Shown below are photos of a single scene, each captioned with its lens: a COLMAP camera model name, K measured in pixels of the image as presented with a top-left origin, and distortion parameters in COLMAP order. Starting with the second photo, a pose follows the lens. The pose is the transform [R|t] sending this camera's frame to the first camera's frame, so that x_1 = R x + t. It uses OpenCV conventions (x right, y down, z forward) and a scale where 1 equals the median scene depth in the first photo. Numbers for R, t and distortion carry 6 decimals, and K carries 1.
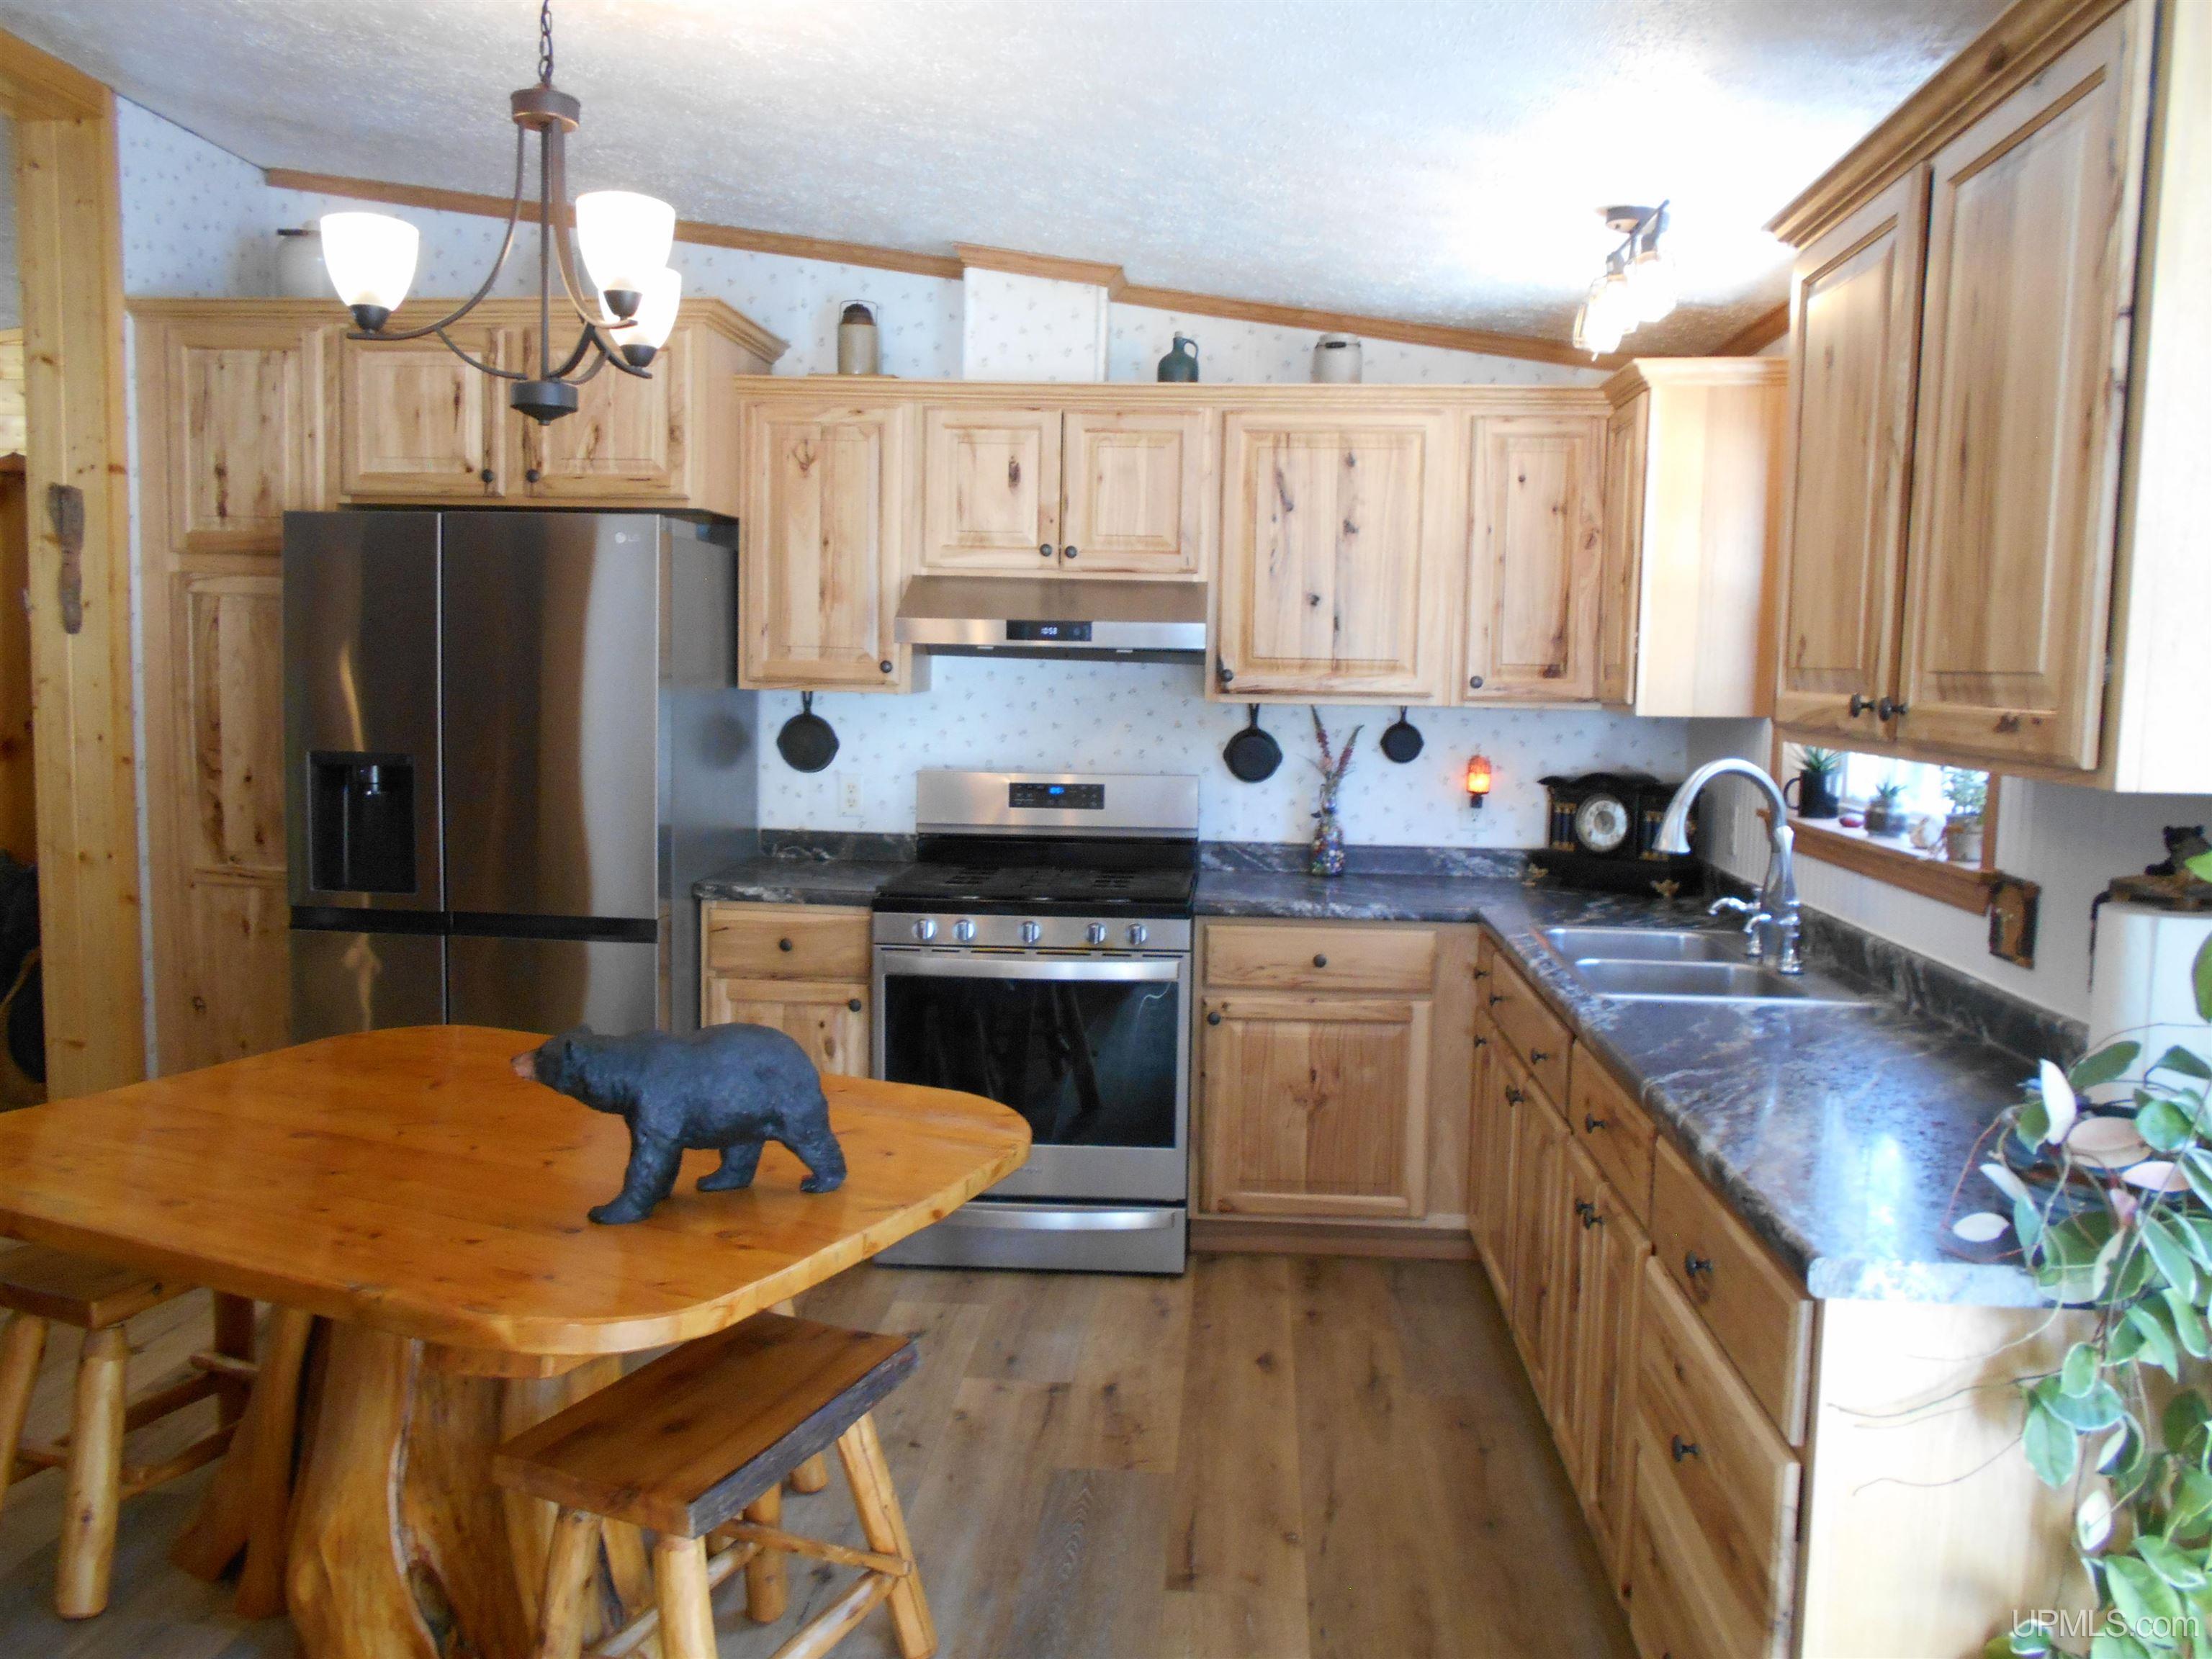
lens RADIAL K [[1744.4, 0, 1127.3], [0, 1744.4, 843.4], [0, 0, 1]] dist [-0.033755, 0.048050]
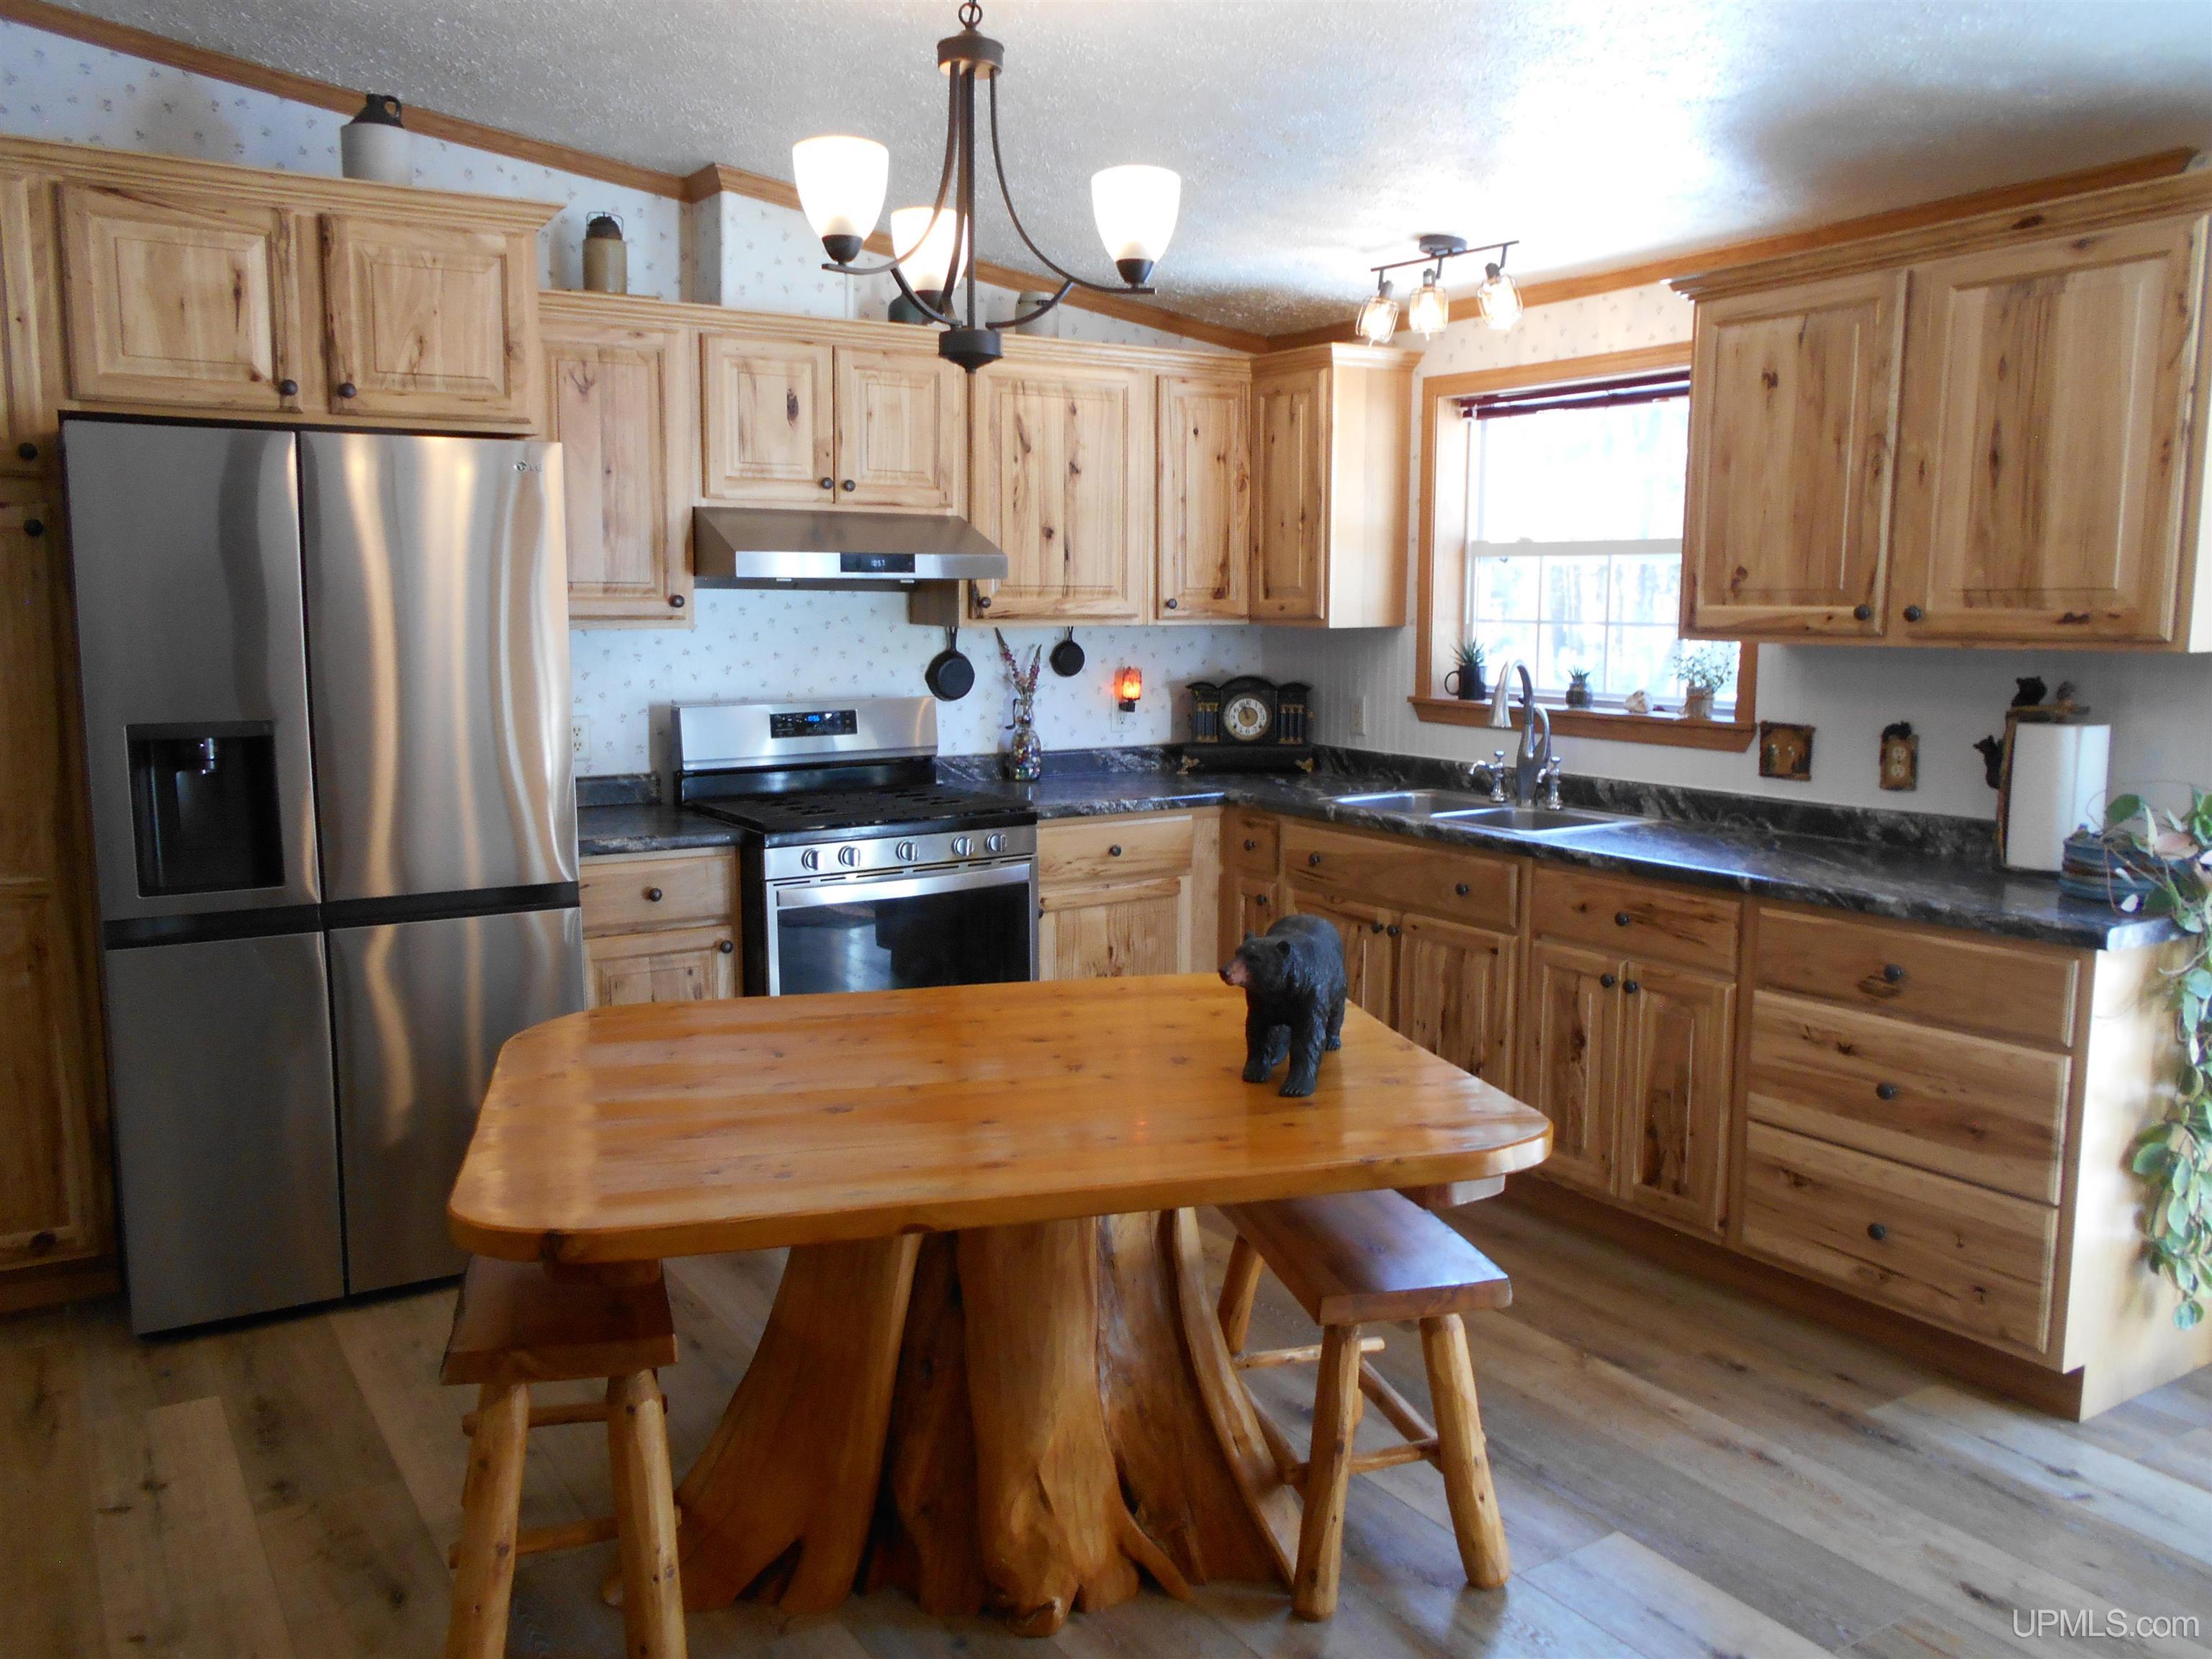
lens RADIAL K [[1744.4, 0, 1106.4], [0, 1744.4, 835.6], [0, 0, 1]] dist [-0.033755, 0.048050]
pose [[0.797955, -0.102722, 0.593899, -0.549039], [0.077380, 0.994675, 0.068075, -0.019870], [-0.597729, -0.008365, 0.801655, 0.081341]]
